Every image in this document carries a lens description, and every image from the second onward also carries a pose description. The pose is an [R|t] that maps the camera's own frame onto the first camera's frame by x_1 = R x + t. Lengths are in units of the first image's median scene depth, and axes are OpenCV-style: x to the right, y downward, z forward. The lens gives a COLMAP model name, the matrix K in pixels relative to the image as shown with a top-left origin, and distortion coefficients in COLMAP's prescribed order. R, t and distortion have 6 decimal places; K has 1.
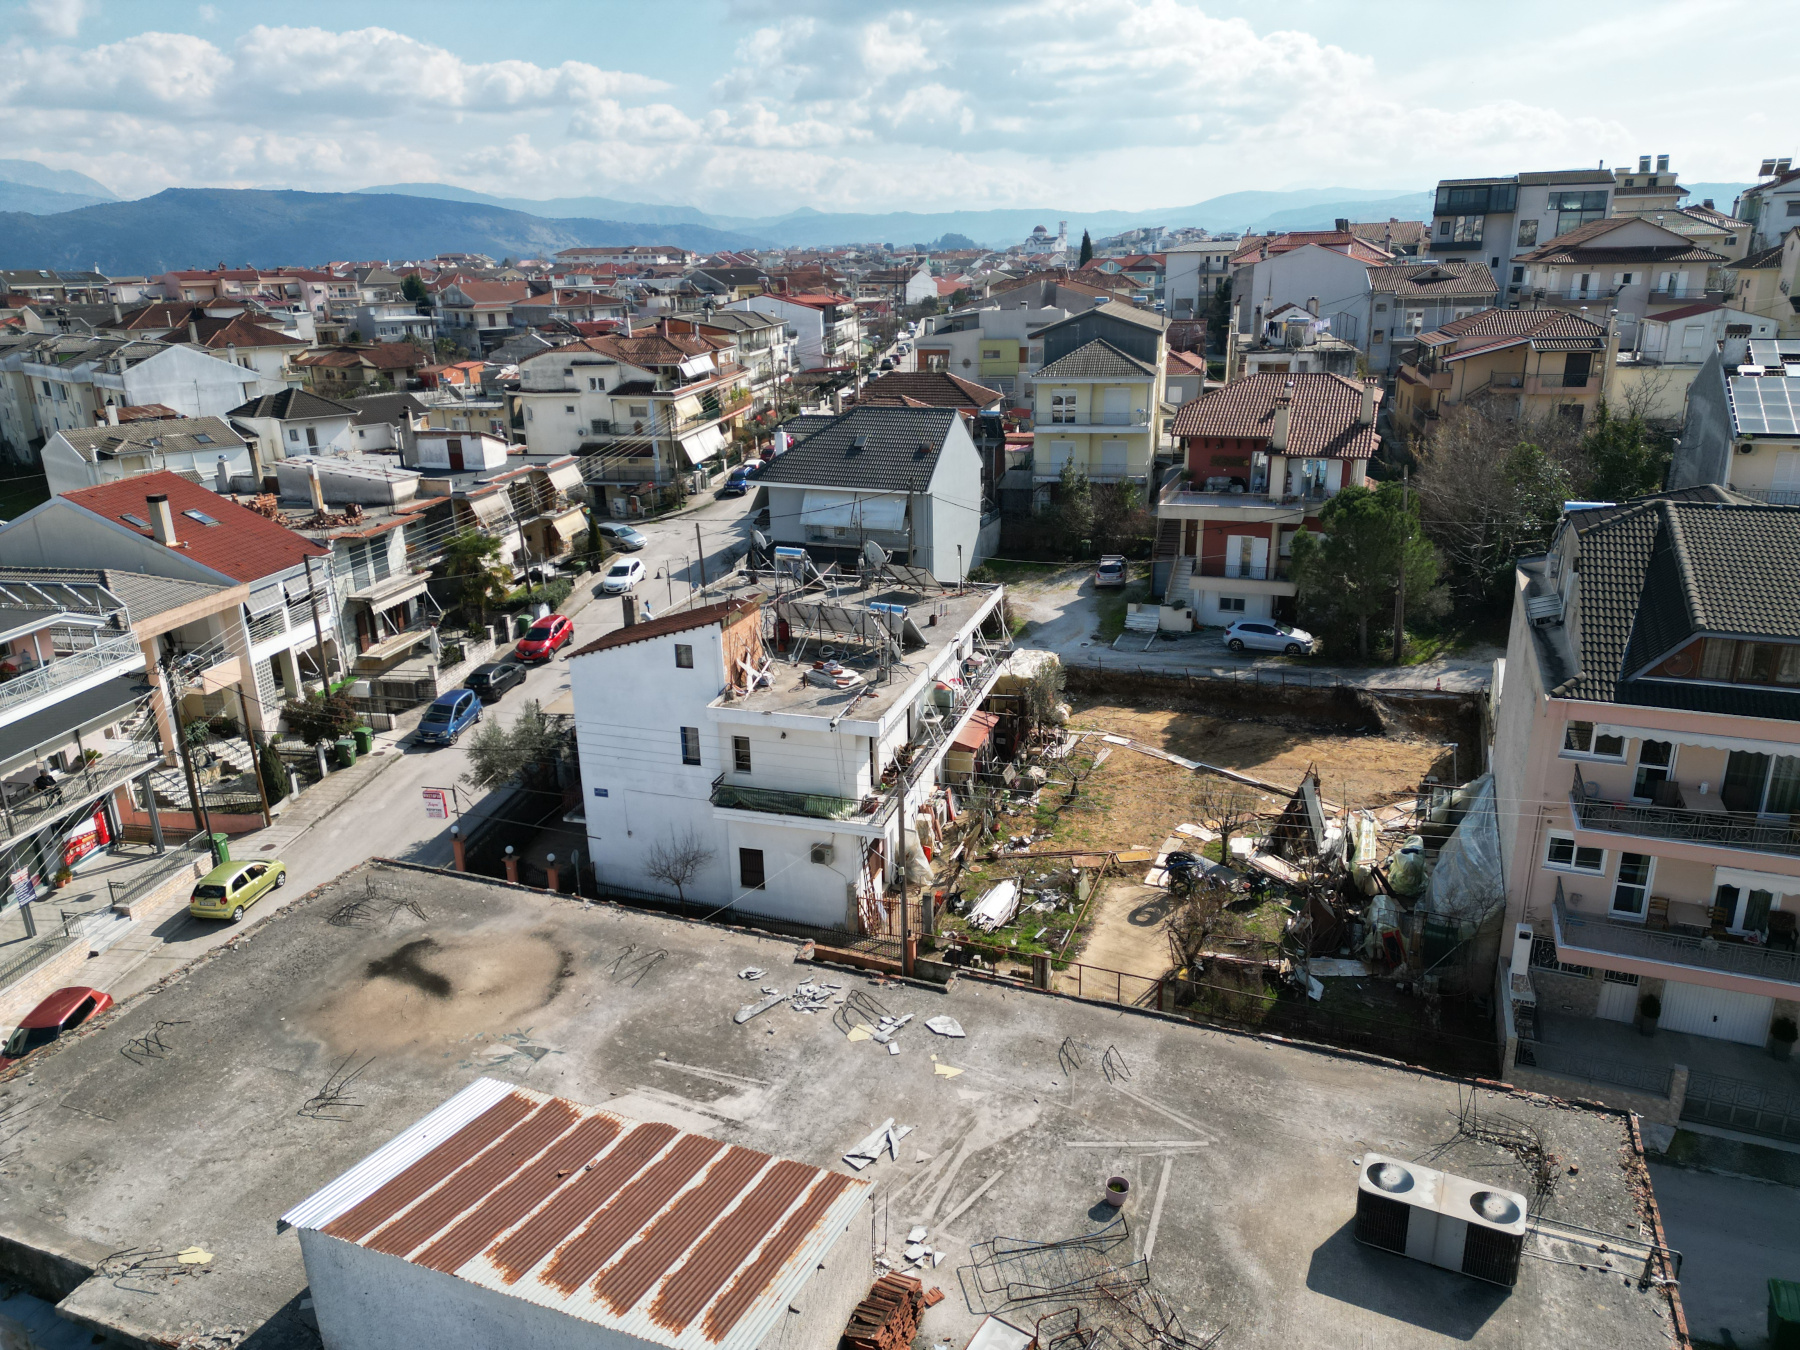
lens RADIAL K [[1252.6, 0, 899.8], [0, 1252.6, 671.5], [0, 0, 1]] dist [0.096667, -0.102519]
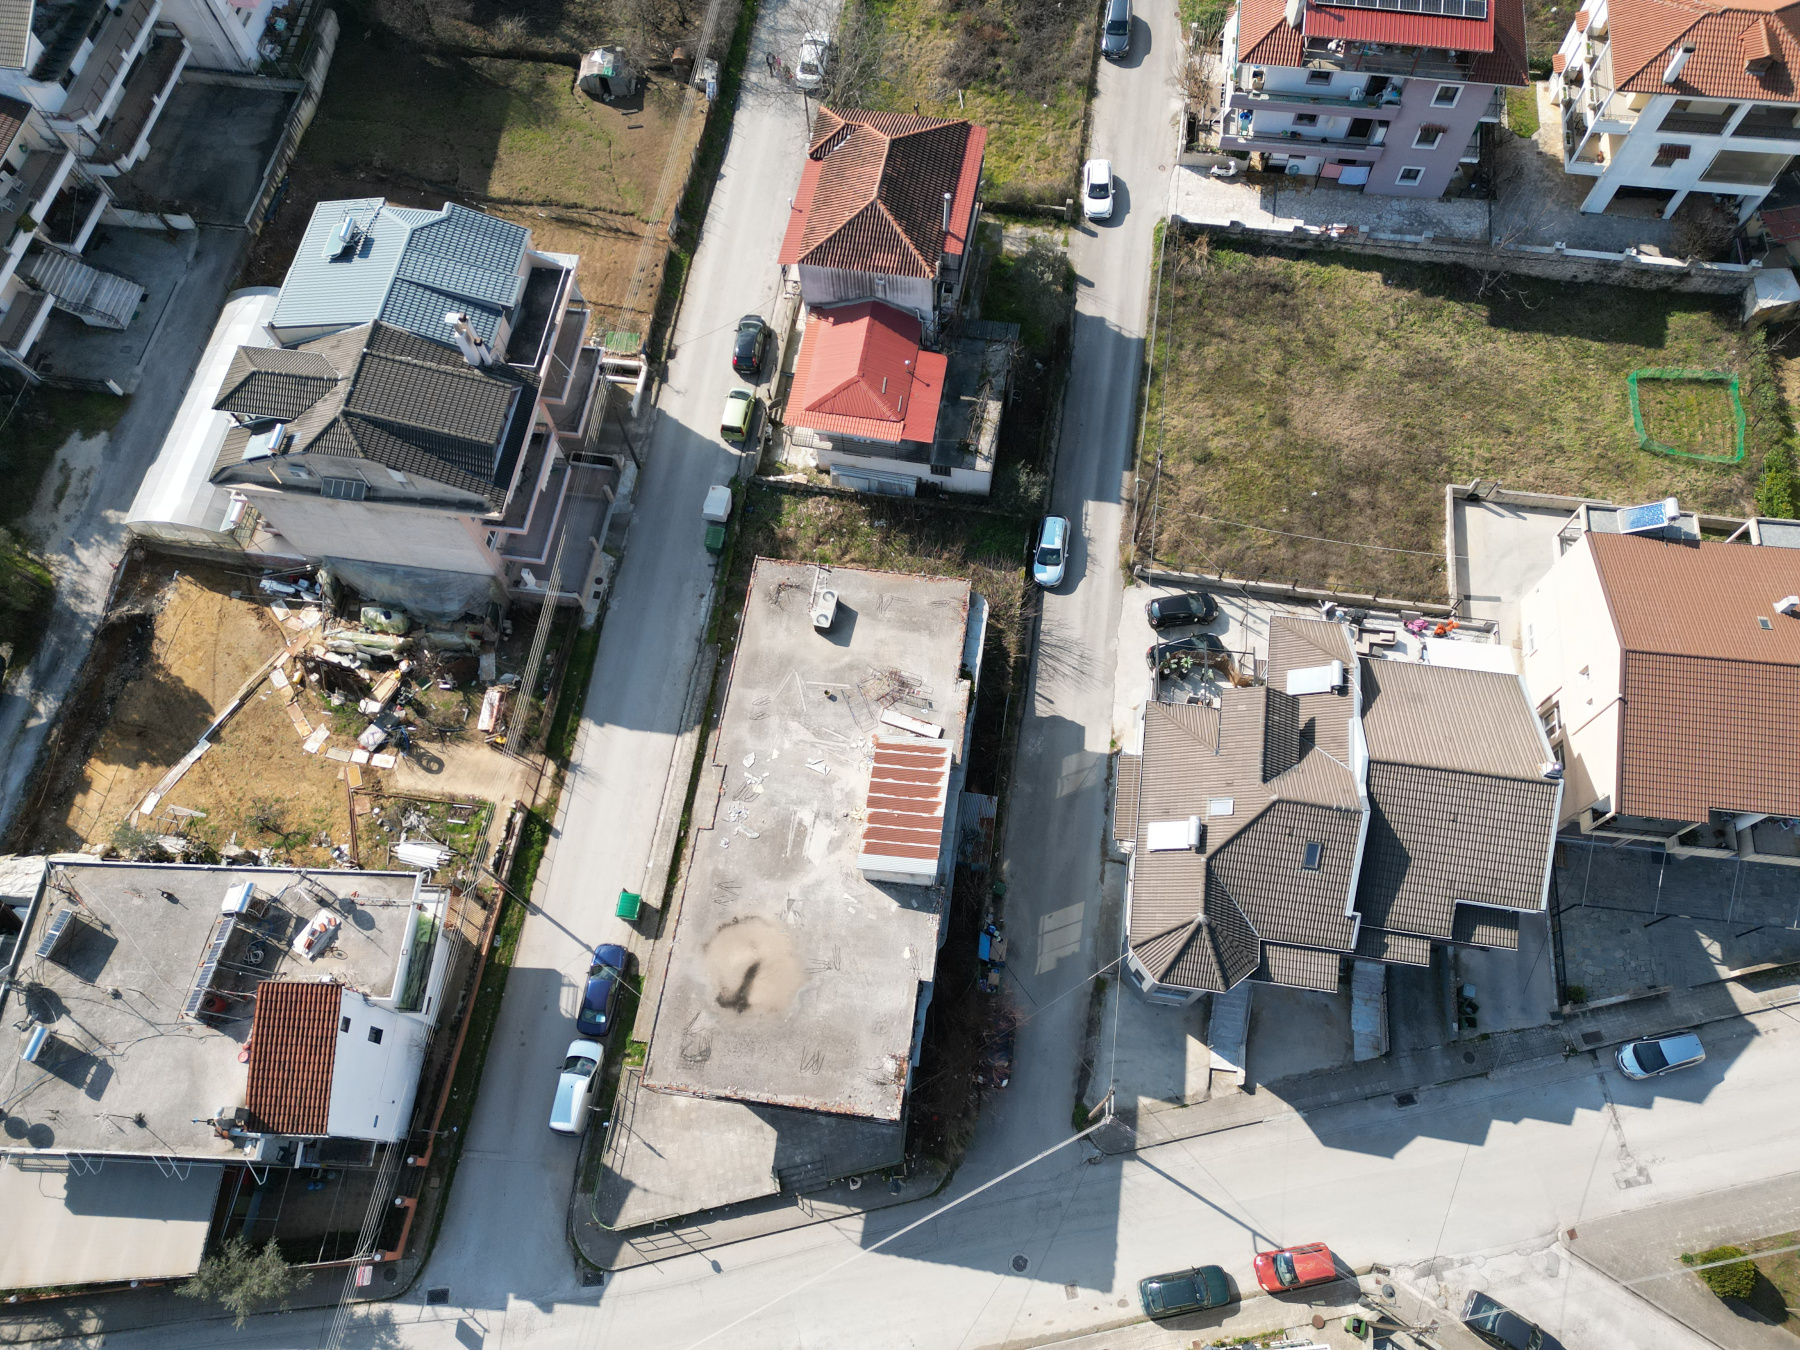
lens RADIAL K [[1252.6, 0, 899.8], [0, 1252.6, 671.5], [0, 0, 1]] dist [0.096667, -0.102519]
pose [[-0.243734, -0.876177, 0.415821, -0.480561], [0.336580, 0.325685, 0.883540, -0.988845], [-0.909564, 0.355306, 0.215523, 0.037032]]
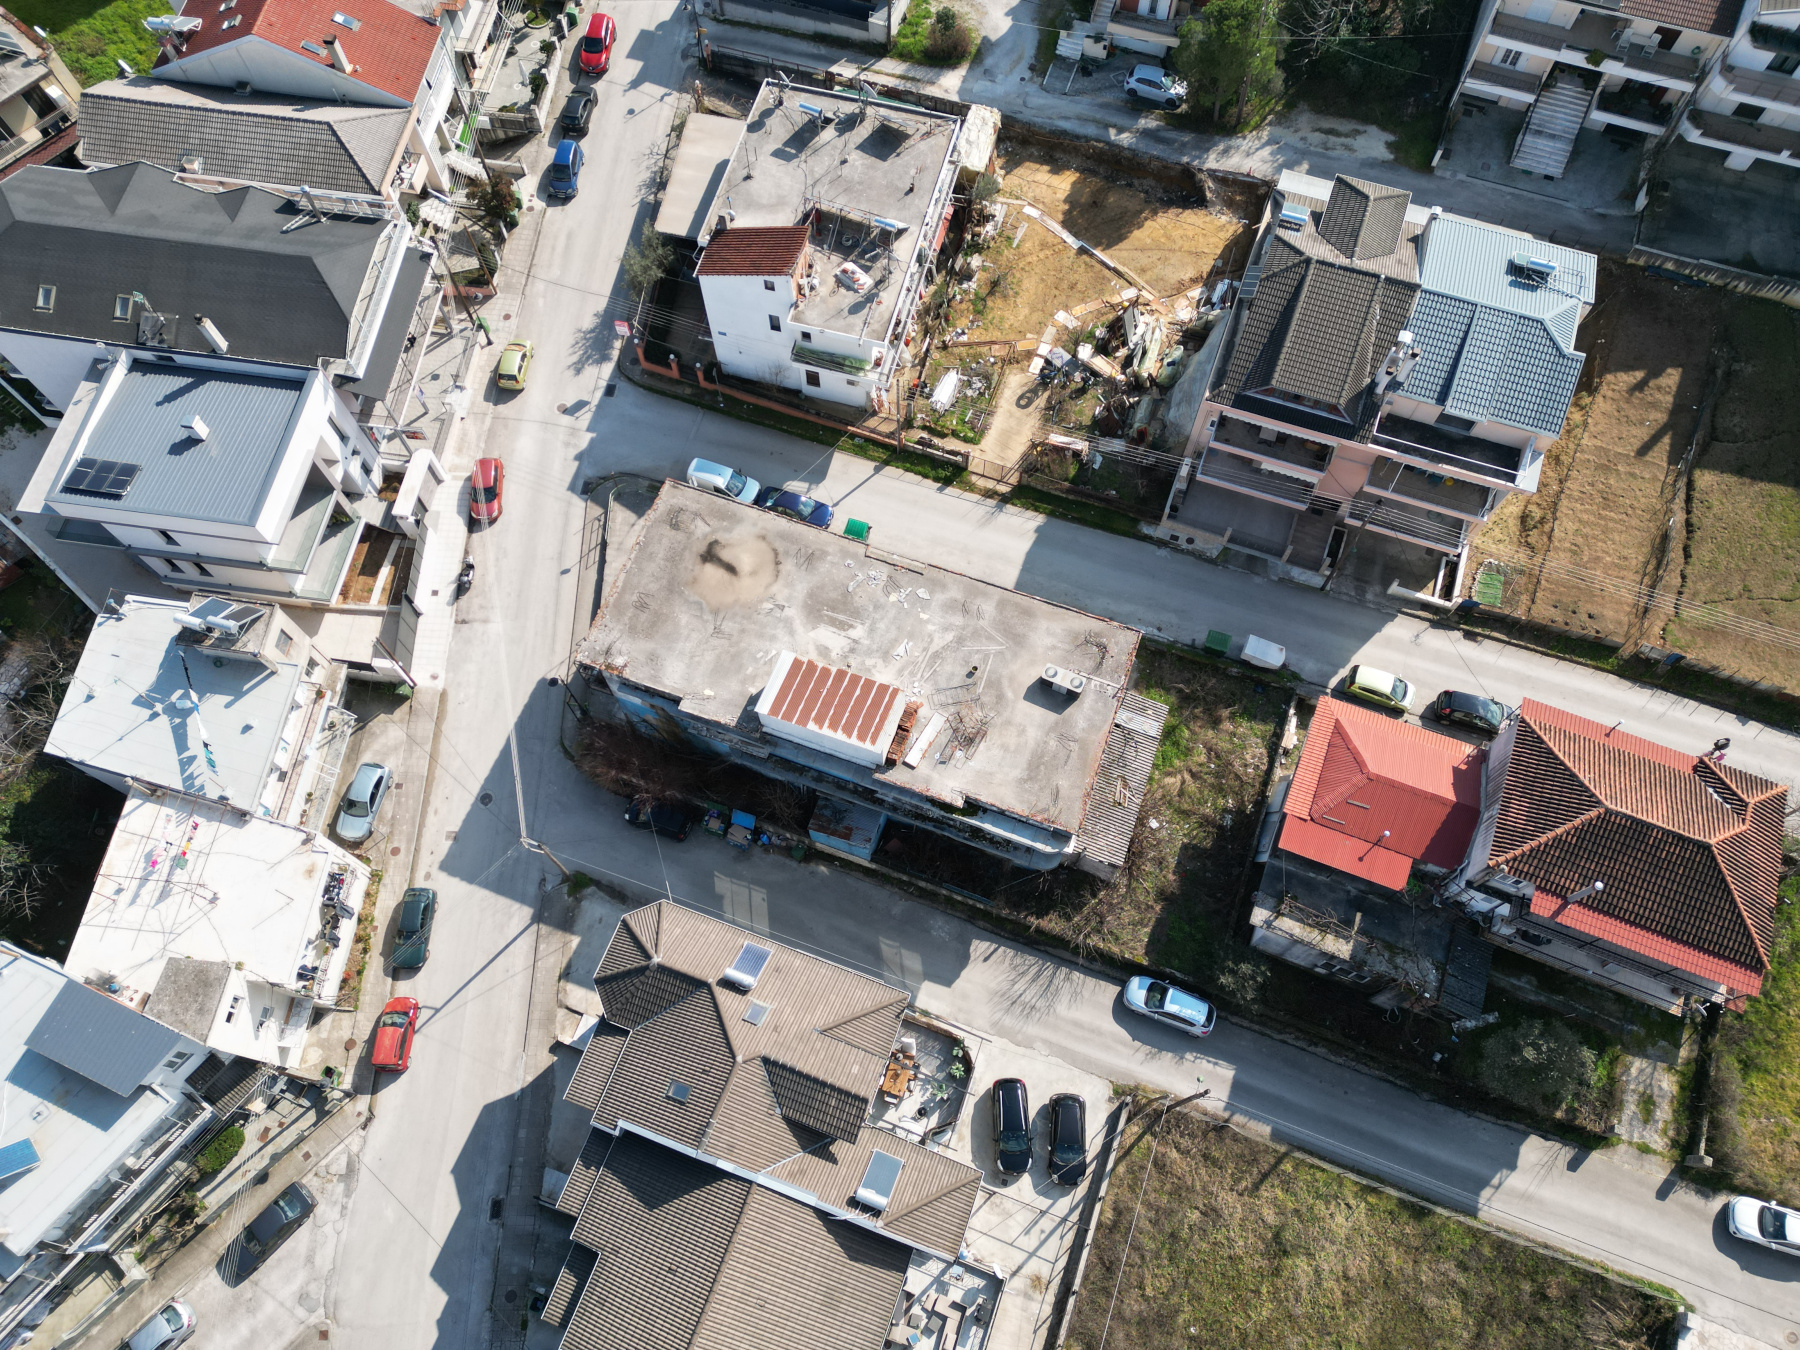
lens RADIAL K [[1252.6, 0, 899.8], [0, 1252.6, 671.5], [0, 0, 1]] dist [0.096667, -0.102519]
pose [[0.999328, -0.026429, 0.025406, -0.045246], [-0.000862, 0.675894, 0.736998, -0.818669], [-0.036650, -0.736525, 0.675417, -0.499334]]
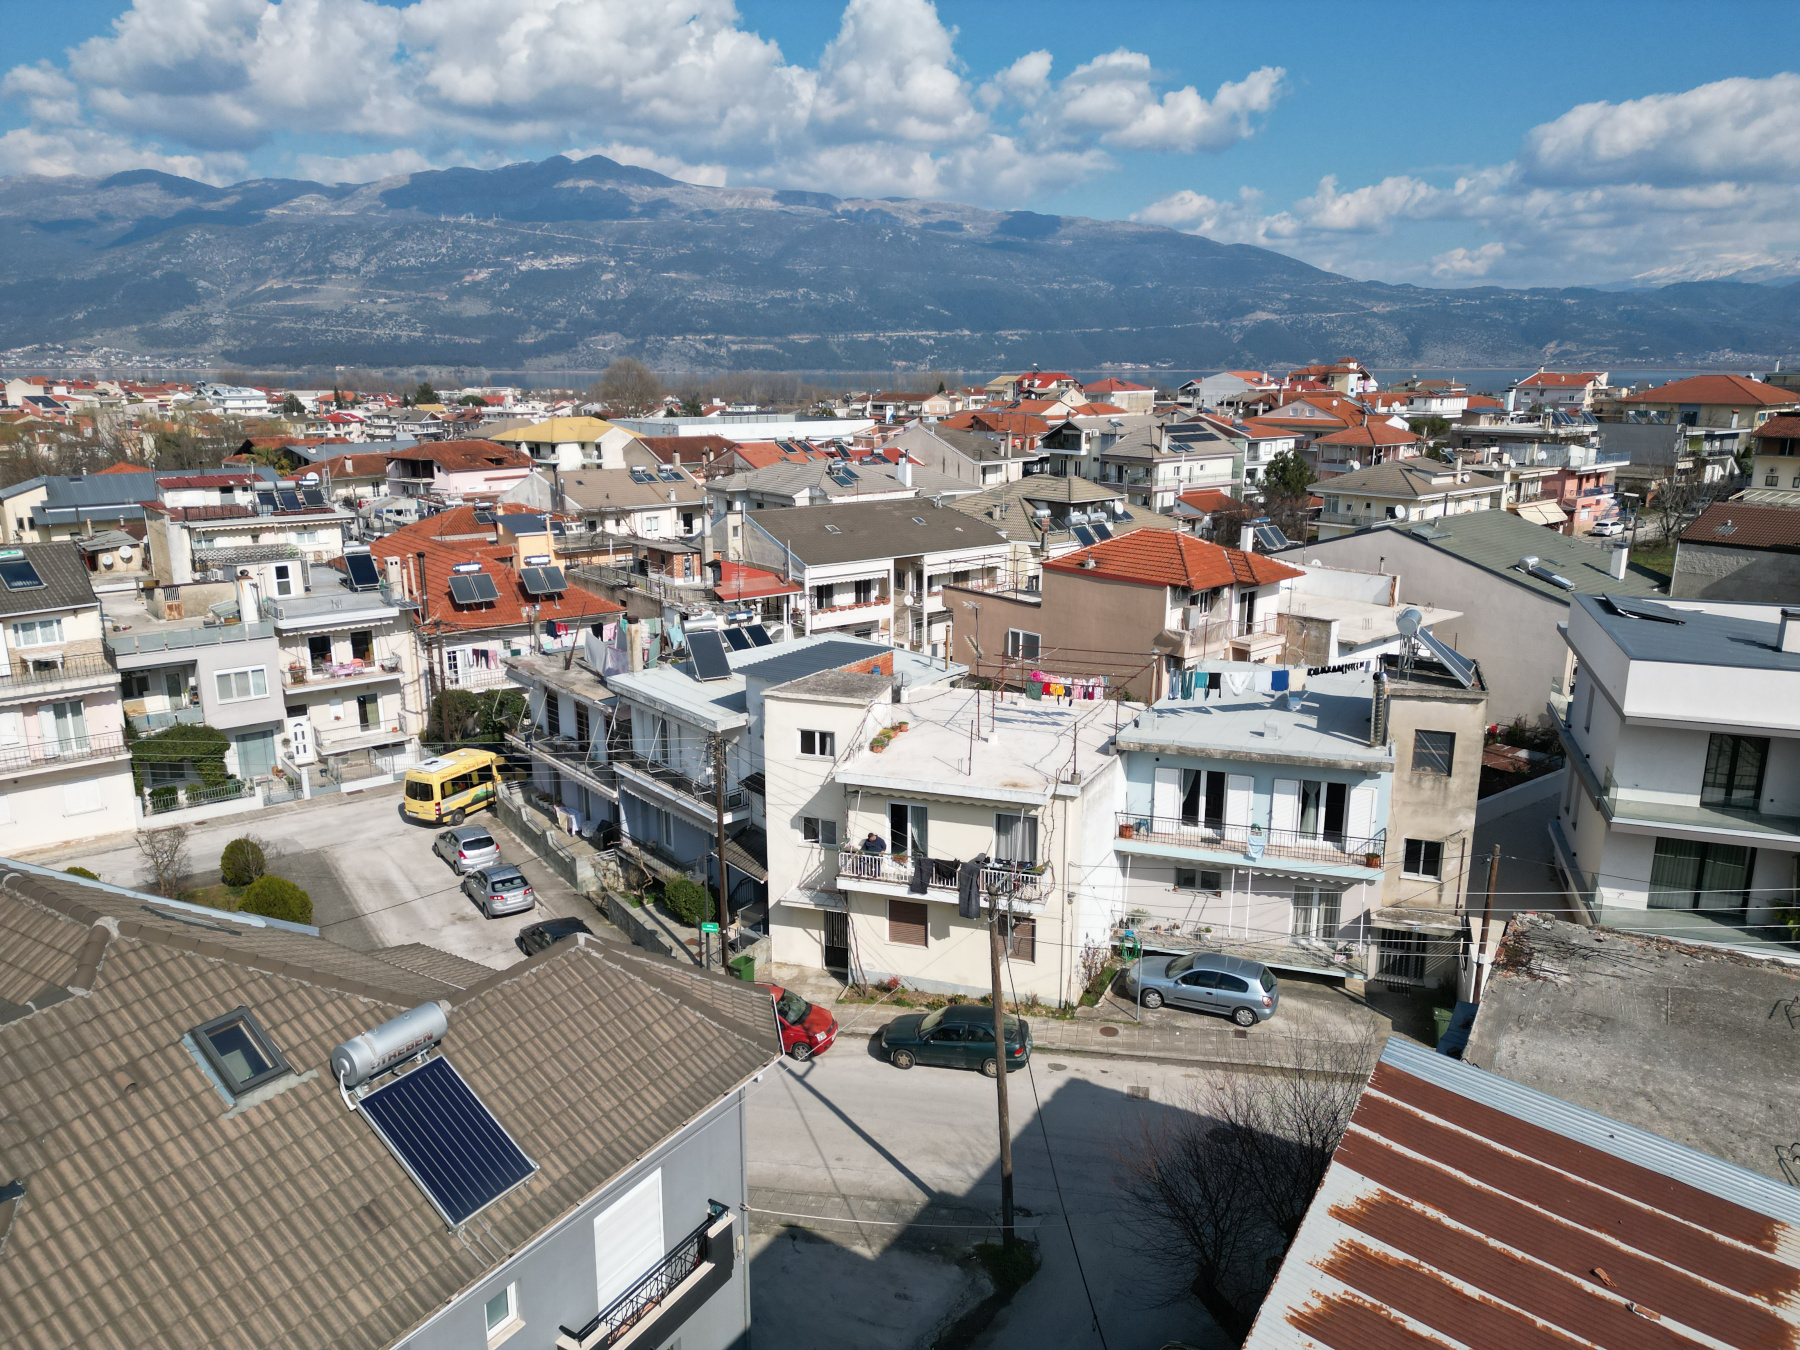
lens RADIAL K [[1252.6, 0, 899.8], [0, 1252.6, 671.5], [0, 0, 1]] dist [0.096667, -0.102519]
pose [[-0.162122, 0.255167, -0.953208, 0.113515], [-0.306883, 0.905047, 0.294470, 0.015354], [0.937837, 0.340264, -0.068421, 0.218884]]
